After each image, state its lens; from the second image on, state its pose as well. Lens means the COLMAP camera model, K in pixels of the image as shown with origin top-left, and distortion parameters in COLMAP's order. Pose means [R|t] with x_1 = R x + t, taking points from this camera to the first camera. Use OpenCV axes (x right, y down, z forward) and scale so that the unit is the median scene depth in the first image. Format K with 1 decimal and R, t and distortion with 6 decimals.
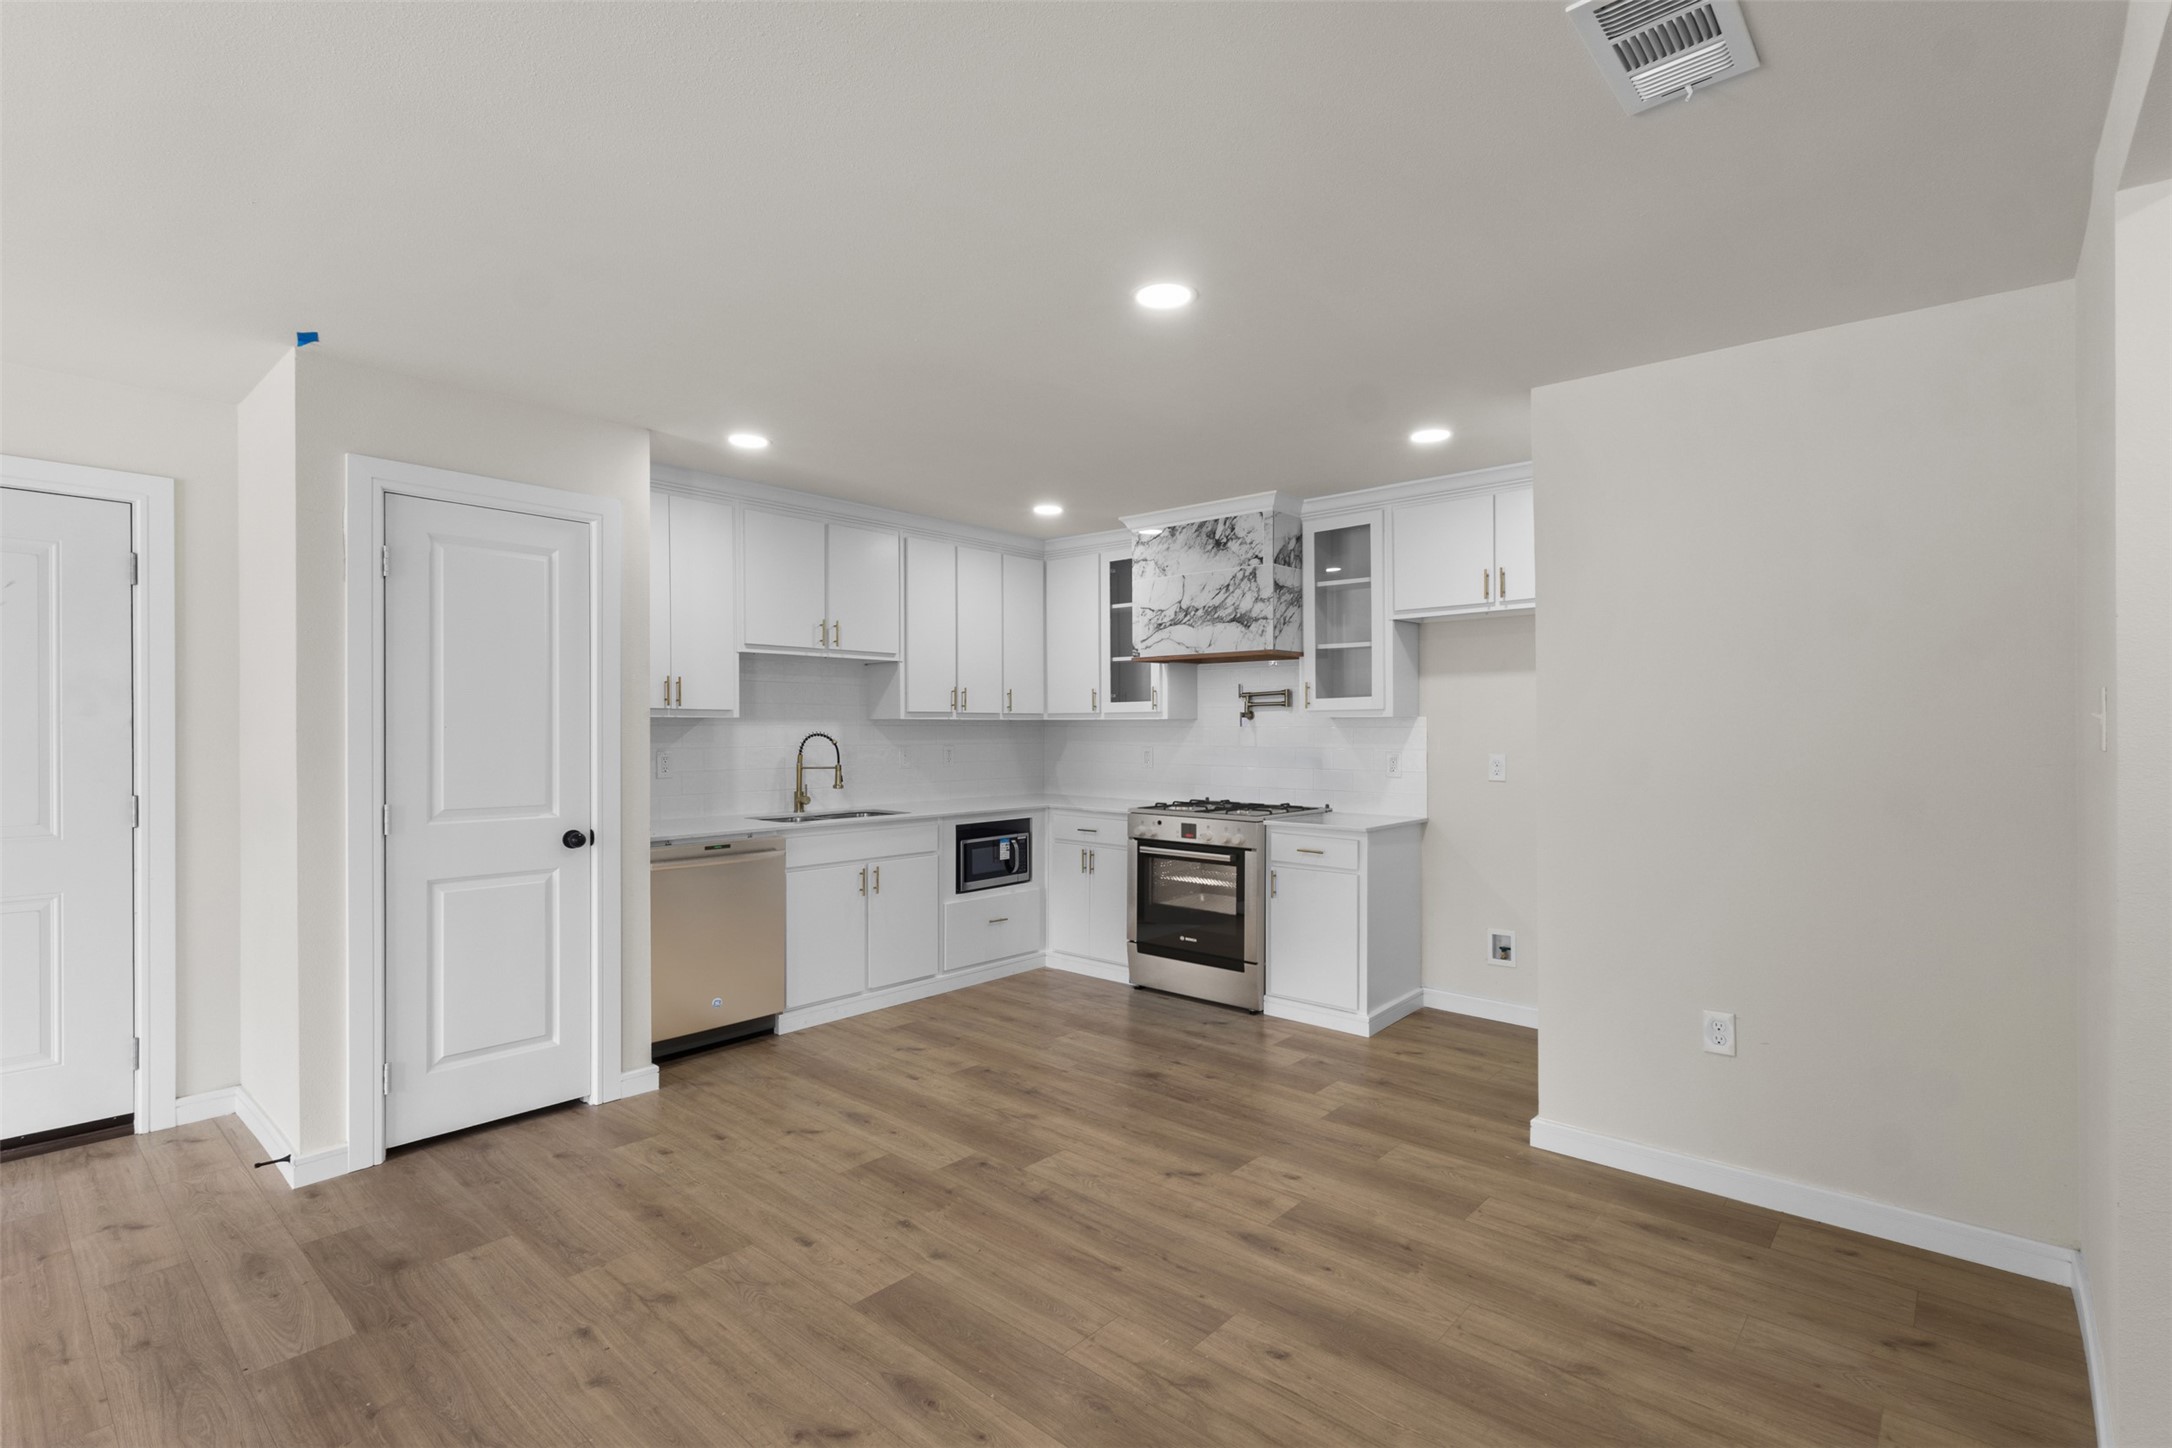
lens RADIAL K [[1005.4, 0, 1087.2], [0, 1005.4, 731.0], [0, 0, 1]] dist [-0.006585, -0.000757]
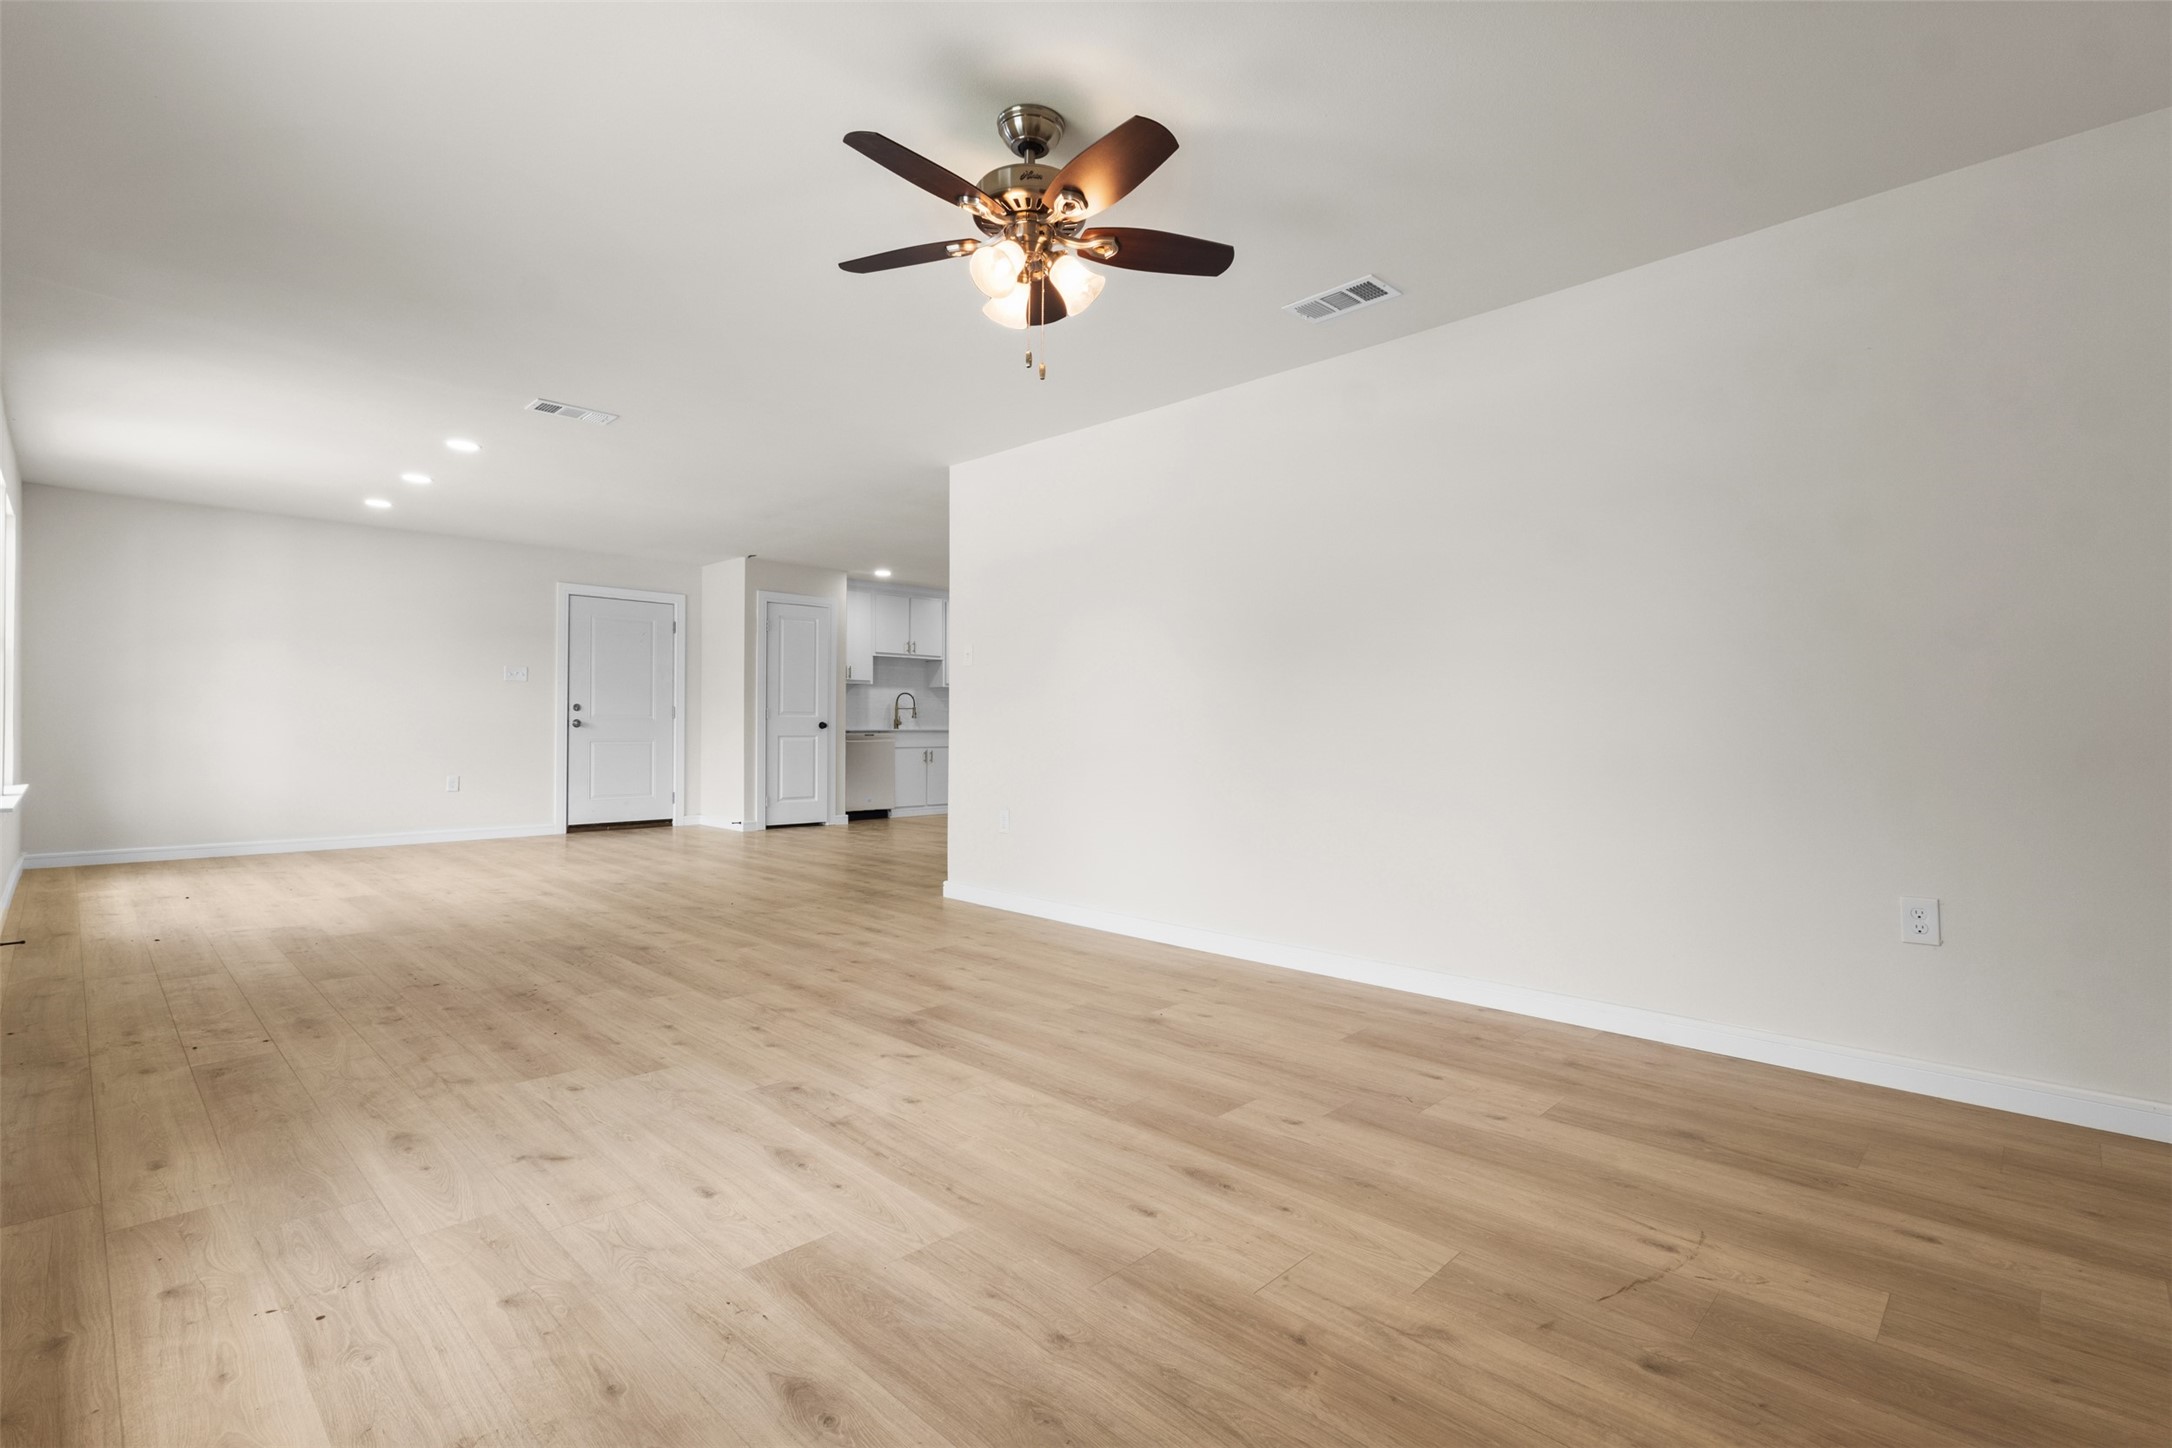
lens RADIAL K [[1005.4, 0, 1074.9], [0, 1005.4, 724.4], [0, 0, 1]] dist [-0.006585, -0.000757]
pose [[0.998118, 0.007465, -0.060868, 0.248621], [-0.007633, 0.999968, -0.002527, 0.078498], [0.060847, 0.002987, 0.998143, -1.233746]]
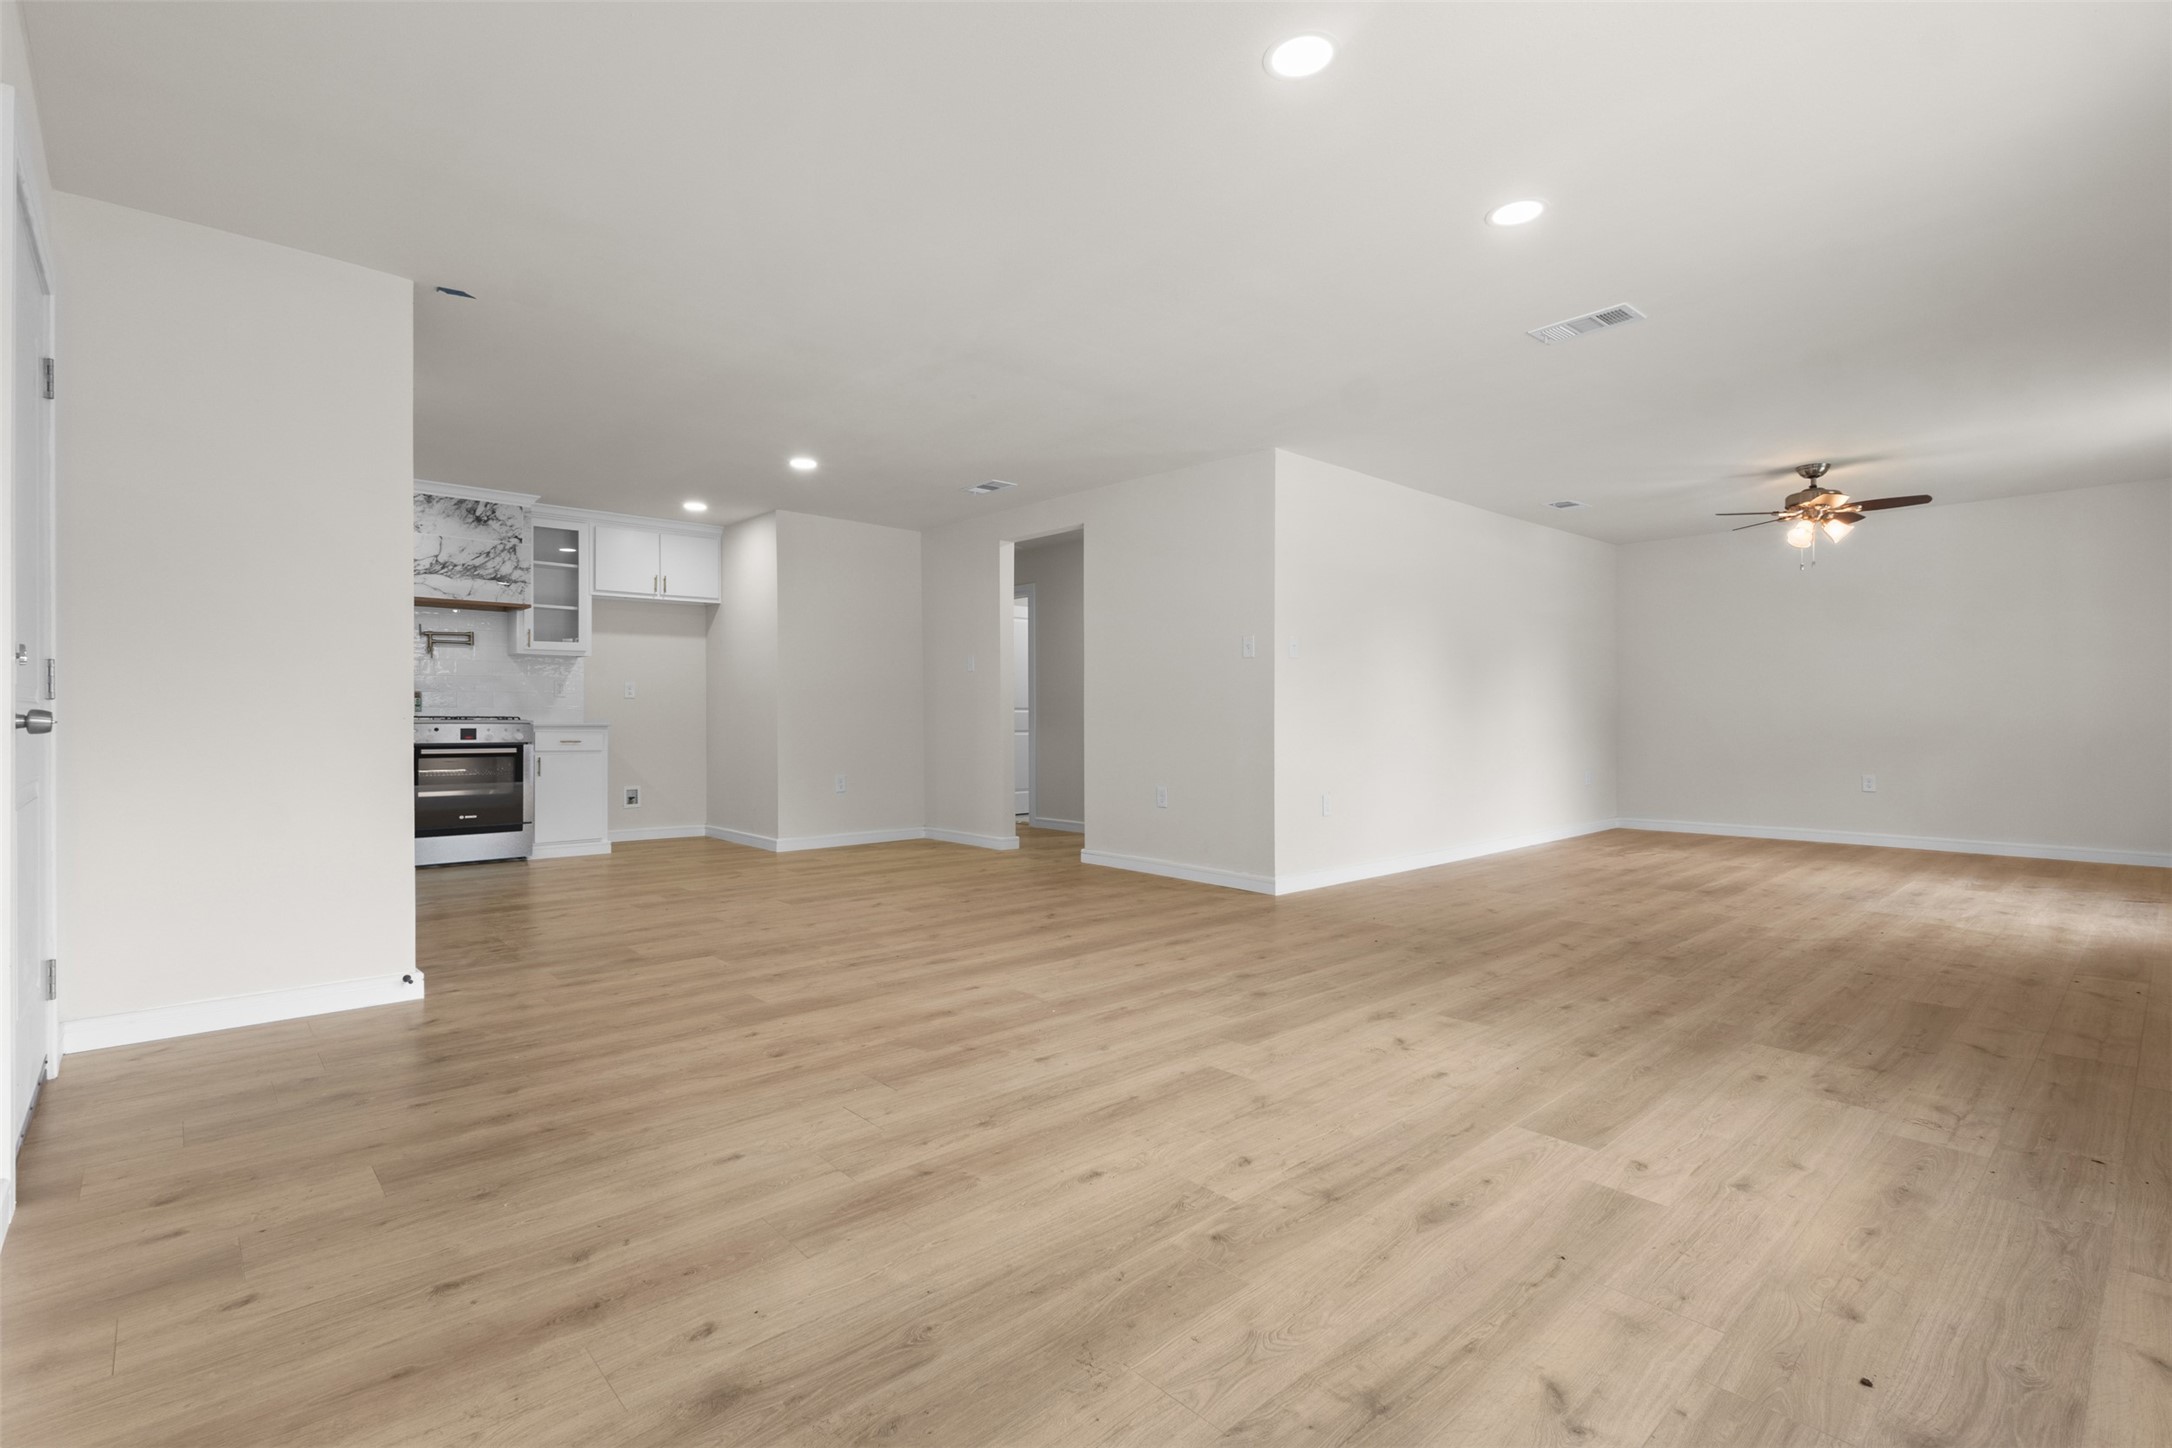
lens RADIAL K [[1005.4, 0, 1070.8], [0, 1005.4, 717.5], [0, 0, 1]] dist [-0.006585, -0.000757]
pose [[0.119330, -0.000245, 0.992855, -1.103242], [-0.000834, 1.000000, 0.000347, 0.075772], [-0.992854, -0.000870, 0.119330, 0.060642]]
